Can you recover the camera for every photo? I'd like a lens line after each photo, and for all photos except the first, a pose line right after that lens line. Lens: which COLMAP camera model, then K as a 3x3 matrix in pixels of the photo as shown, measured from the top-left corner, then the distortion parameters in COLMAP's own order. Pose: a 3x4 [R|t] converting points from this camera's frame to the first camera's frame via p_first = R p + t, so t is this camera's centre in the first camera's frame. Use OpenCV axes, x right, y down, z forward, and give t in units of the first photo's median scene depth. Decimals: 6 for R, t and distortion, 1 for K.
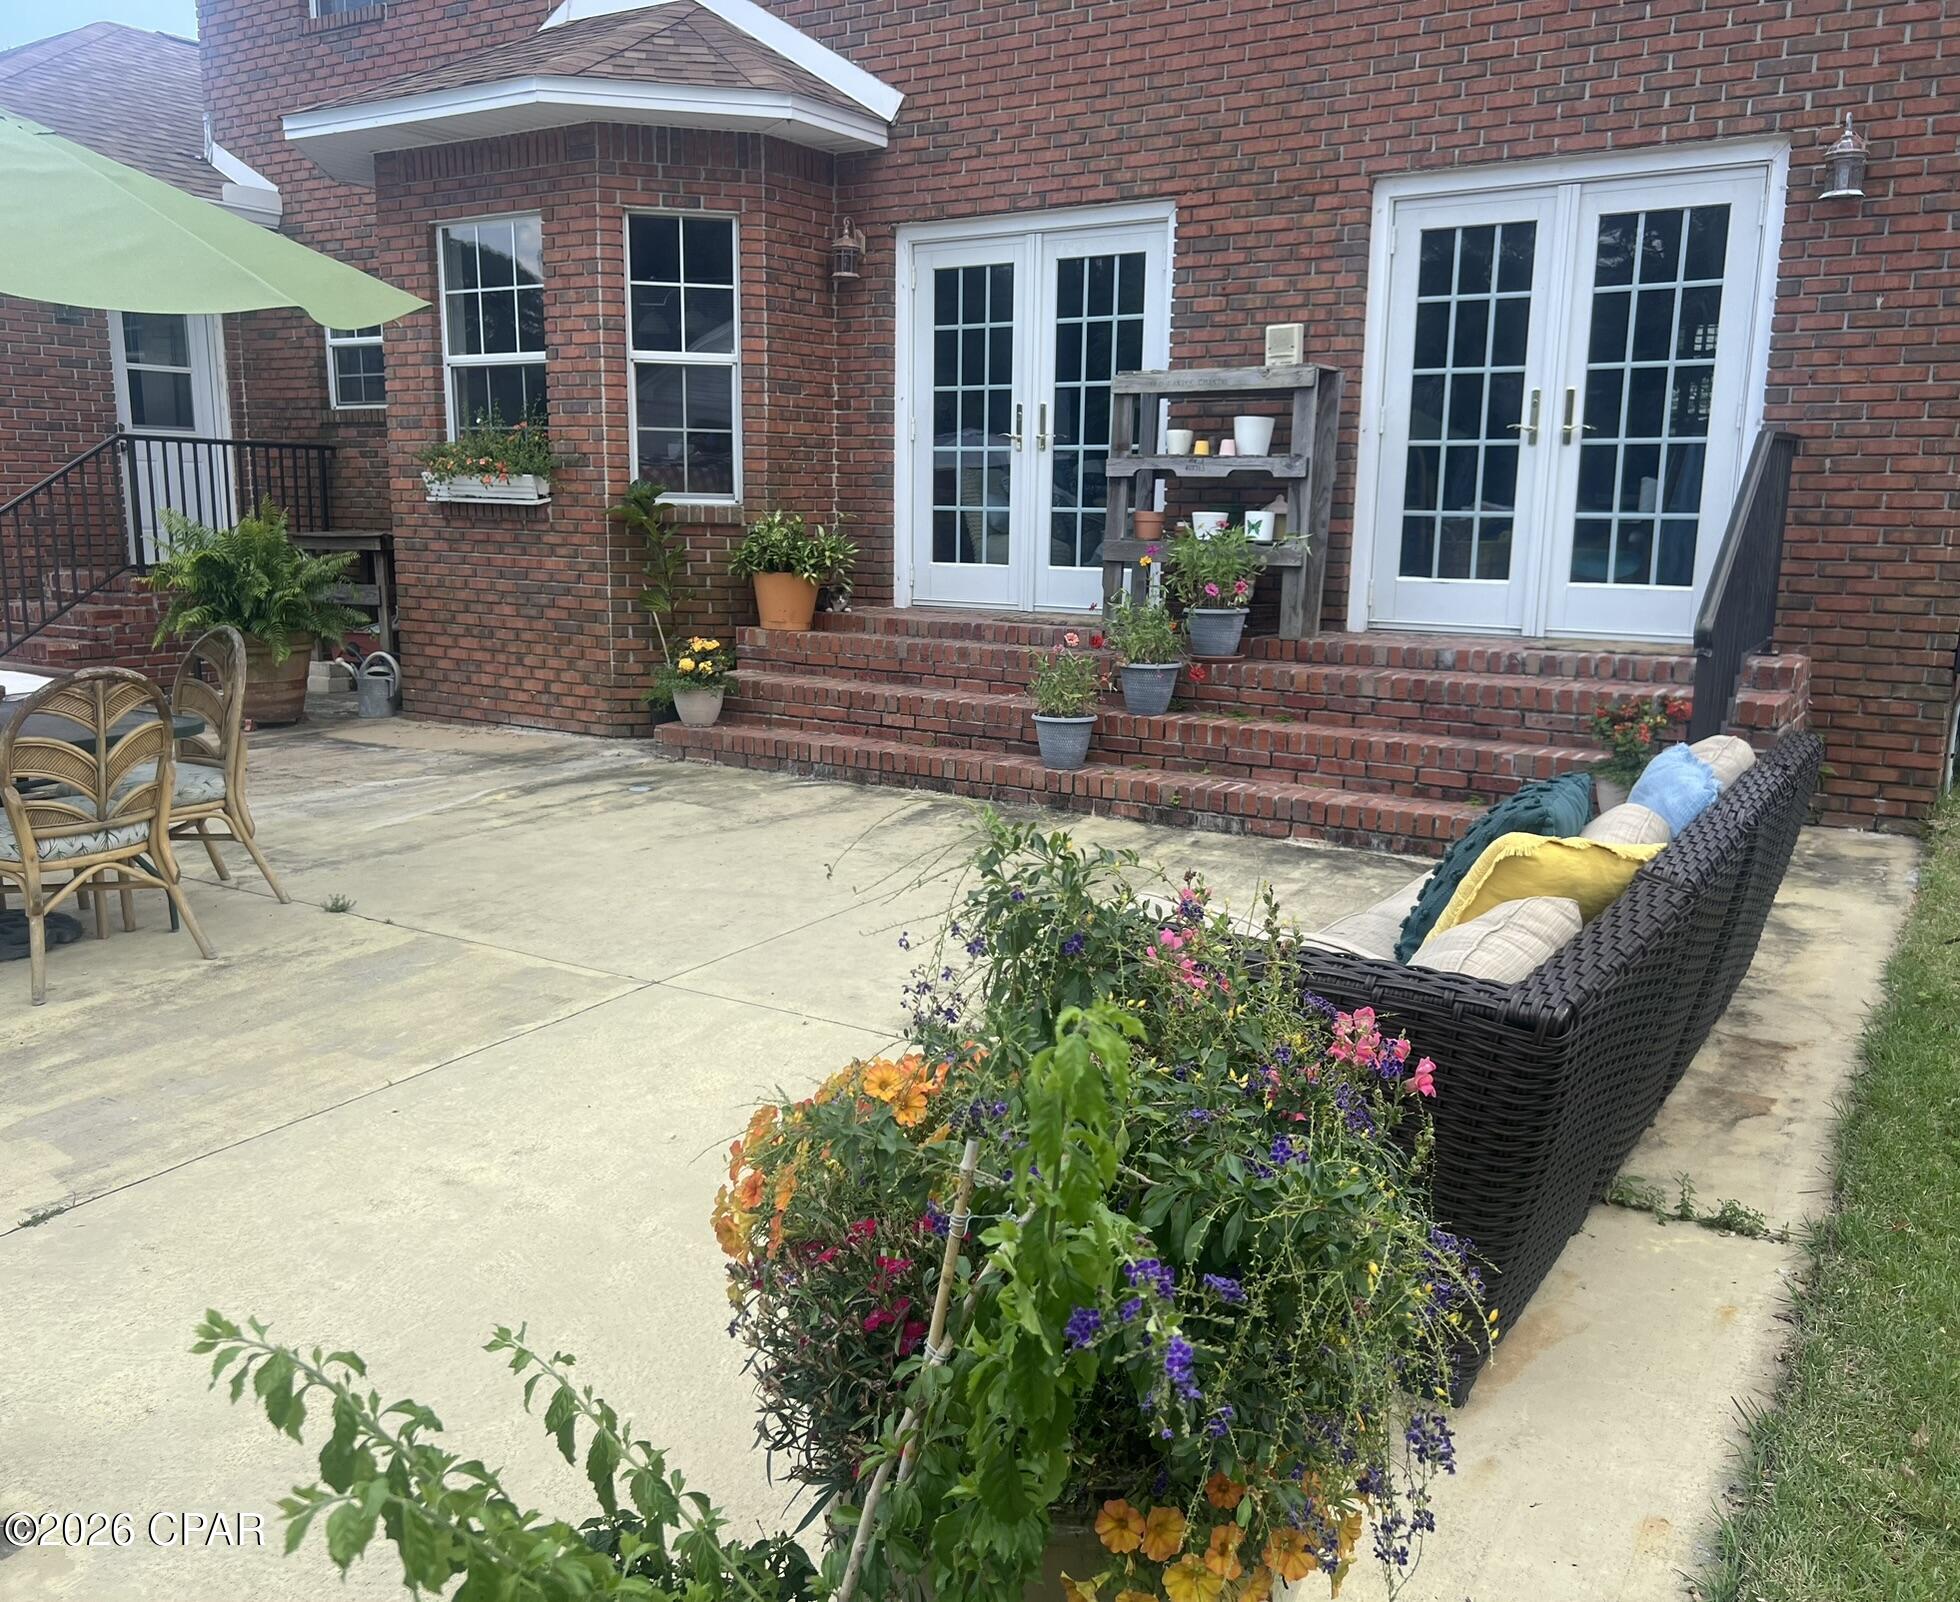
lens RADIAL K [[1629.2, 0, 980.0], [0, 1629.2, 801.0], [0, 0, 1]] dist [0.026592, -0.010221]
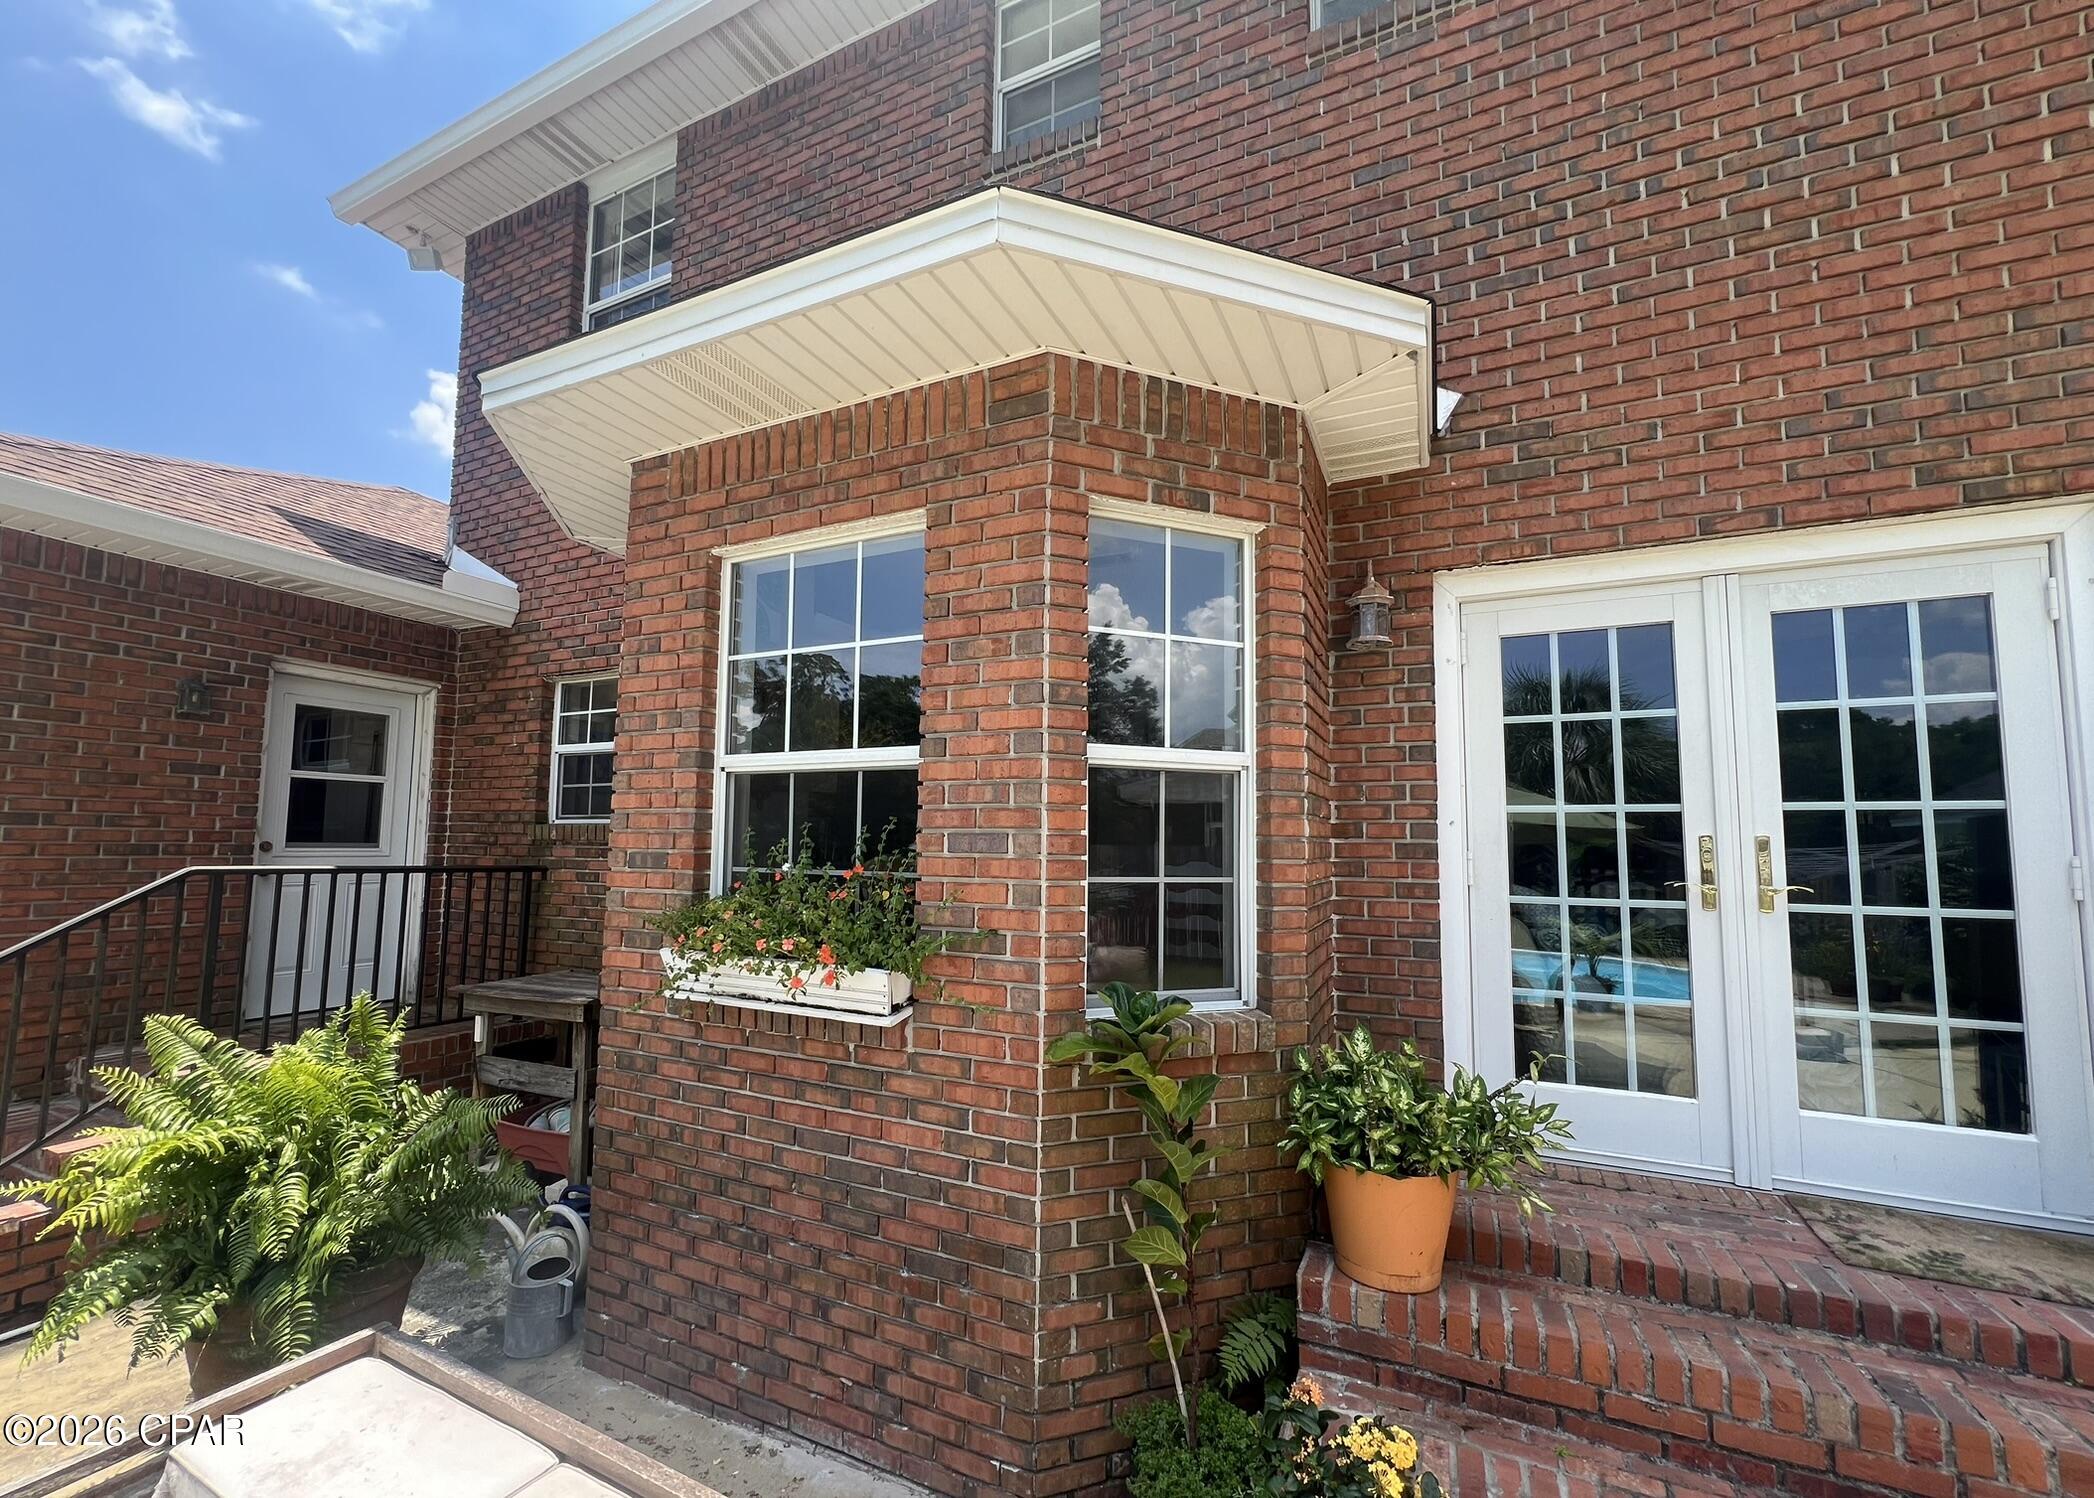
lens RADIAL K [[847.3, 0, 1055.7], [0, 847.3, 783.5], [0, 0, 1]] dist [0.001051, -0.000028]
pose [[0.991531, 0.009354, 0.129533, -0.241794], [0.024513, 0.965996, -0.257394, -0.176008], [-0.127535, 0.258389, 0.957585, 0.679705]]
